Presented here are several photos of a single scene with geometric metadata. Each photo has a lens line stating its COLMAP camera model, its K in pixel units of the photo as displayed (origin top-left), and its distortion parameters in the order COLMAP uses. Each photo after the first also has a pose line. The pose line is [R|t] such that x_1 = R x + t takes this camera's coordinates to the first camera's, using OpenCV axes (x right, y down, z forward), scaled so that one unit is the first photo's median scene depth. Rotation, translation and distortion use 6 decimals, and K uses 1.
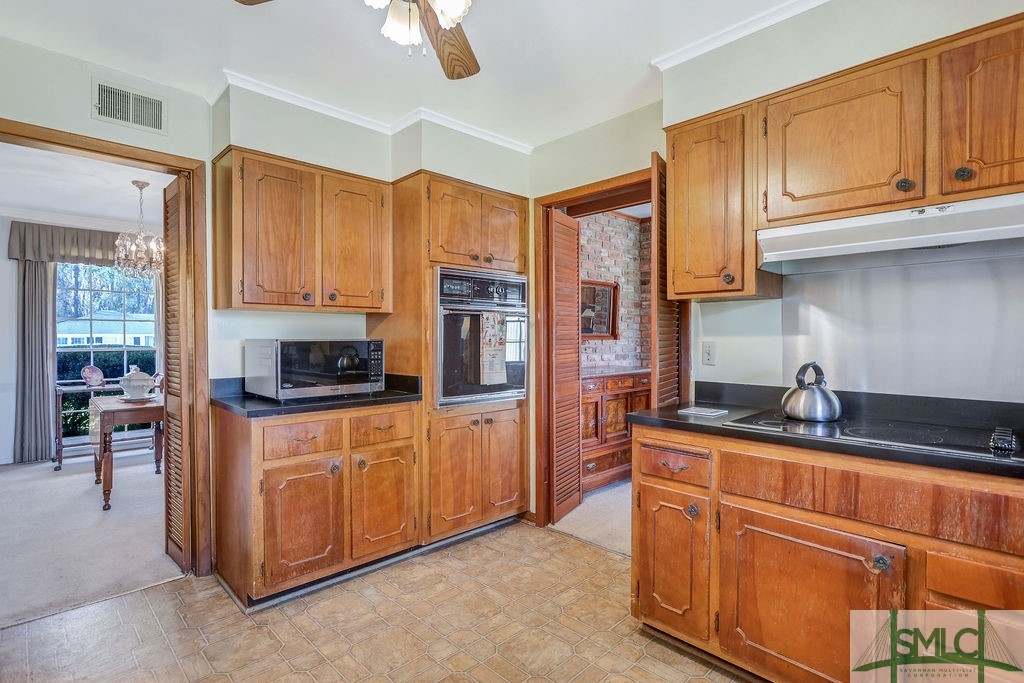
lens RADIAL K [[488.4, 0, 512.0], [0, 488.4, 341.5], [0, 0, 1]] dist [-0.000834, -0.000485]
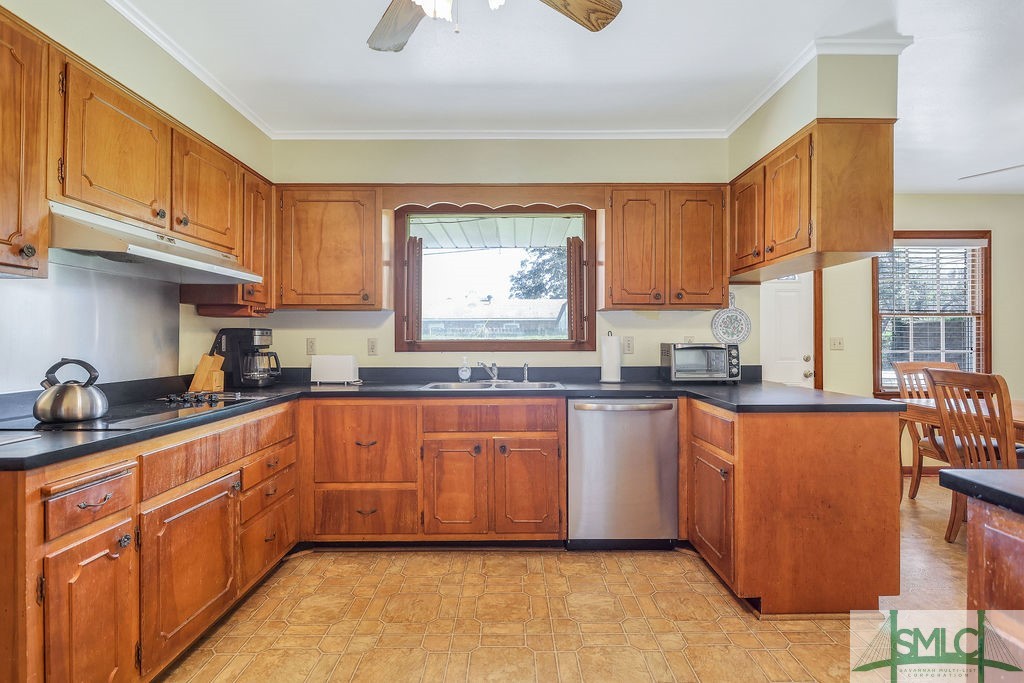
lens RADIAL K [[488.4, 0, 512.0], [0, 488.4, 341.5], [0, 0, 1]] dist [-0.000834, -0.000485]
pose [[-0.712074, 0.001614, 0.702103, -0.713539], [0.004765, 0.999985, 0.002534, 0.014626], [-0.702089, 0.005150, -0.712071, 1.208064]]
